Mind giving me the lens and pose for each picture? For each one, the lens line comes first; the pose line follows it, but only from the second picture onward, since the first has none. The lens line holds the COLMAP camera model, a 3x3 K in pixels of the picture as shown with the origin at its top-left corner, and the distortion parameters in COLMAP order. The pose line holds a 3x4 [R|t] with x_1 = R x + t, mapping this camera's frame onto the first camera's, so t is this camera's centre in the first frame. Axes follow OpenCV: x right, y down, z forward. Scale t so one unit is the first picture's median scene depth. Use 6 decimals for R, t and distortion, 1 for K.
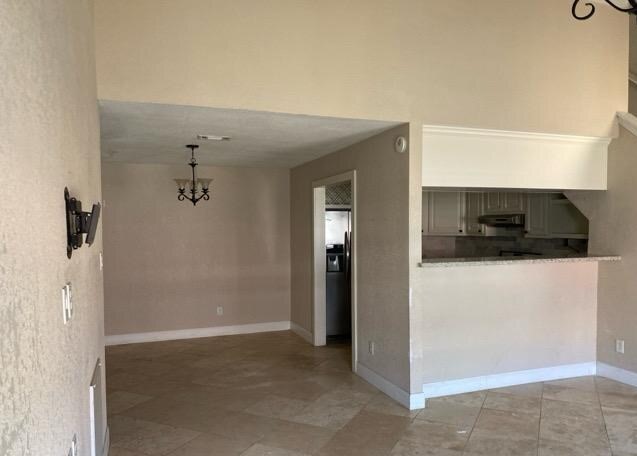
lens RADIAL K [[495.9, 0, 323.9], [0, 495.9, 246.7], [0, 0, 1]] dist [-0.000101, -0.000195]
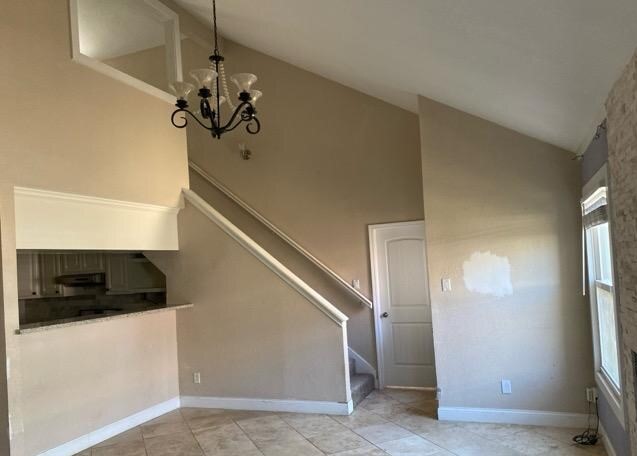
lens RADIAL K [[495.9, 0, 323.9], [0, 495.9, 246.7], [0, 0, 1]] dist [-0.000101, -0.000195]
pose [[0.655626, -0.004408, 0.755073, -0.117760], [0.089682, 0.993359, -0.072072, -0.003527], [-0.749741, 0.114969, 0.651668, -0.064581]]
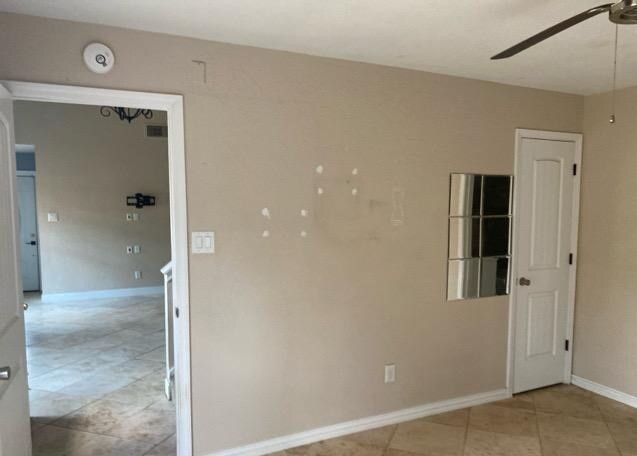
lens RADIAL K [[488.5, 0, 317.9], [0, 488.5, 247.2], [0, 0, 1]] dist [0.064026, -0.106022]
pose [[0.098873, 0.096779, -0.990383, 1.512197], [-0.041832, 0.994784, 0.093033, -0.030554], [0.994220, 0.032231, 0.102405, 0.790219]]
